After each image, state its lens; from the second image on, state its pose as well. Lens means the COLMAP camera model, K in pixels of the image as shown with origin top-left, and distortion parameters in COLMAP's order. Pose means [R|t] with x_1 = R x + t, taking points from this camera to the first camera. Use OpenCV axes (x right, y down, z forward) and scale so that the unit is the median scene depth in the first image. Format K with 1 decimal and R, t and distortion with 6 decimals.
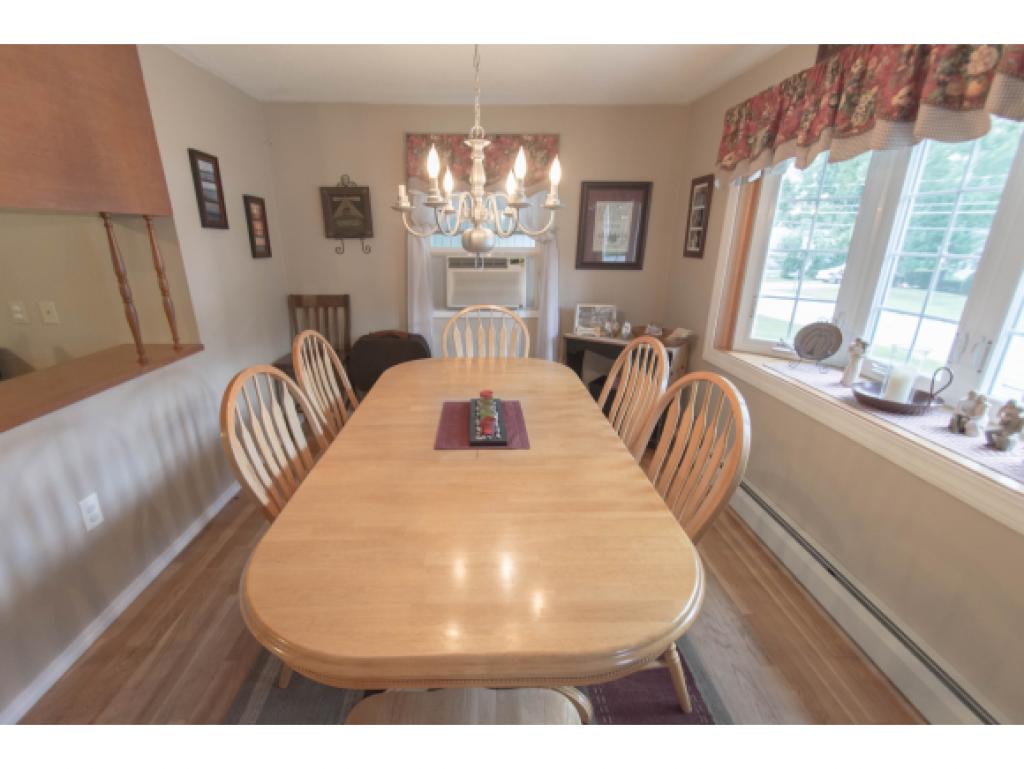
lens RADIAL K [[457.6, 0, 493.8], [0, 457.6, 394.2], [0, 0, 1]] dist [0.001551, -0.000774]
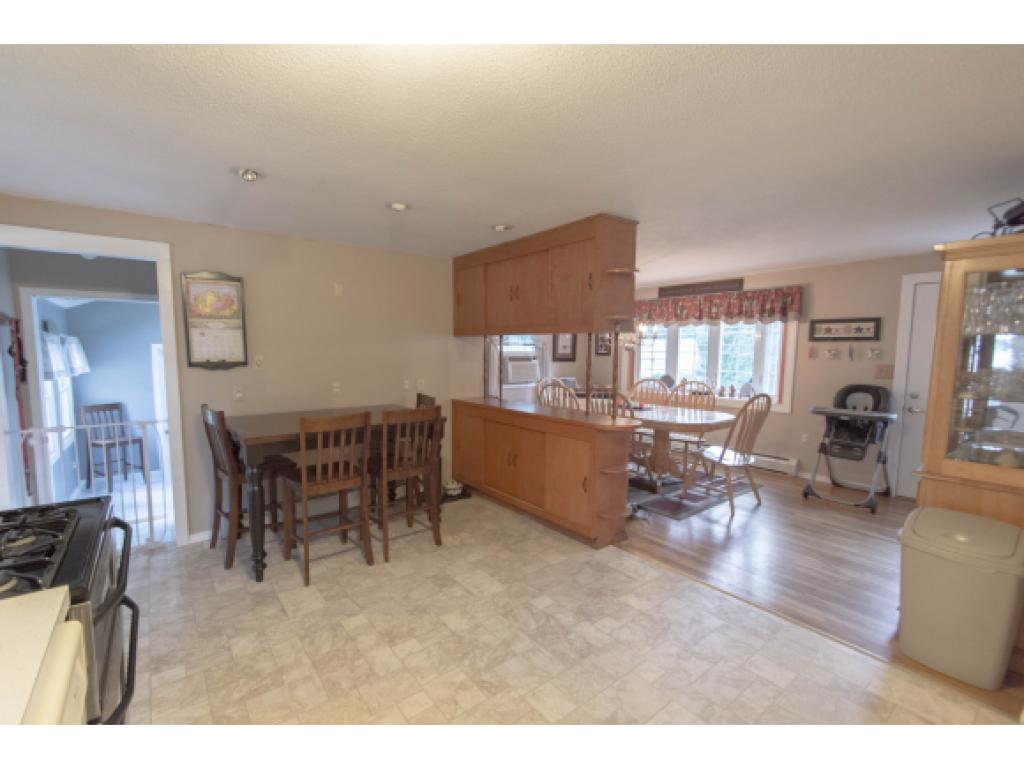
lens RADIAL K [[449.1, 0, 486.9], [0, 449.1, 391.8], [0, 0, 1]] dist [0.002809, -0.000678]
pose [[0.813976, -0.054810, 0.578306, -1.389700], [0.187604, 0.966996, -0.172407, 0.165620], [-0.549770, 0.248828, 0.797394, -0.457853]]
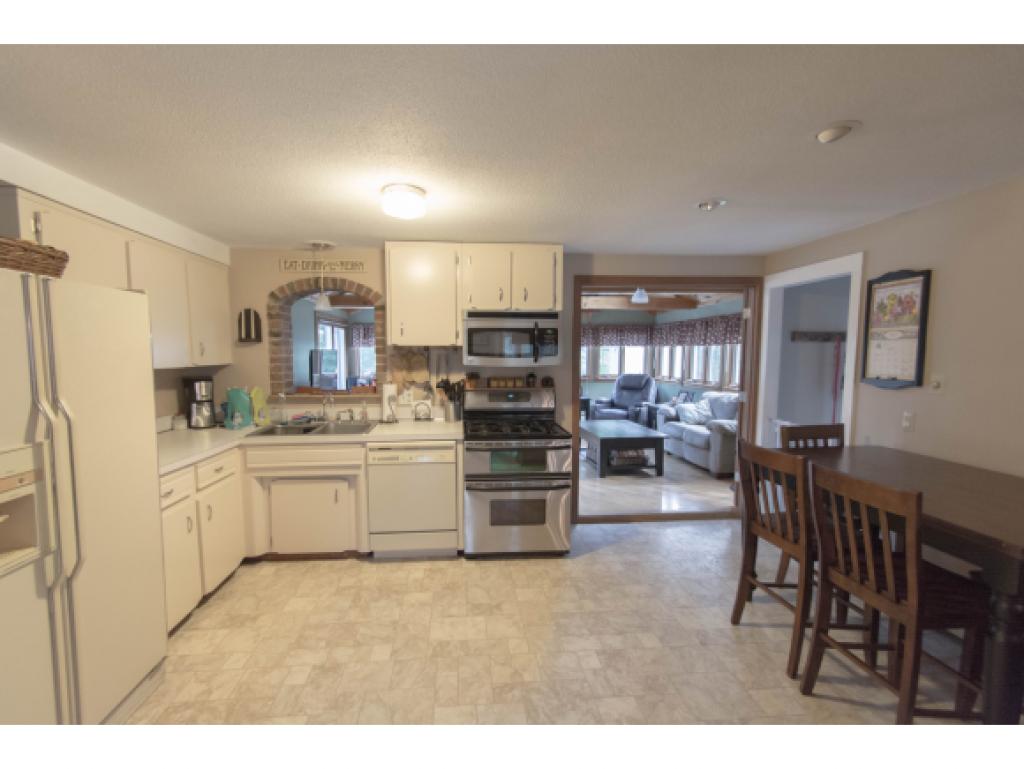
lens RADIAL K [[453.0, 0, 494.6], [0, 453.0, 391.1], [0, 0, 1]] dist [0.003038, -0.000047]
pose [[0.060844, 0.084350, -0.994577, -0.437580], [-0.328503, 0.942605, 0.059846, 0.014562], [0.942541, 0.323080, 0.085062, -0.067413]]
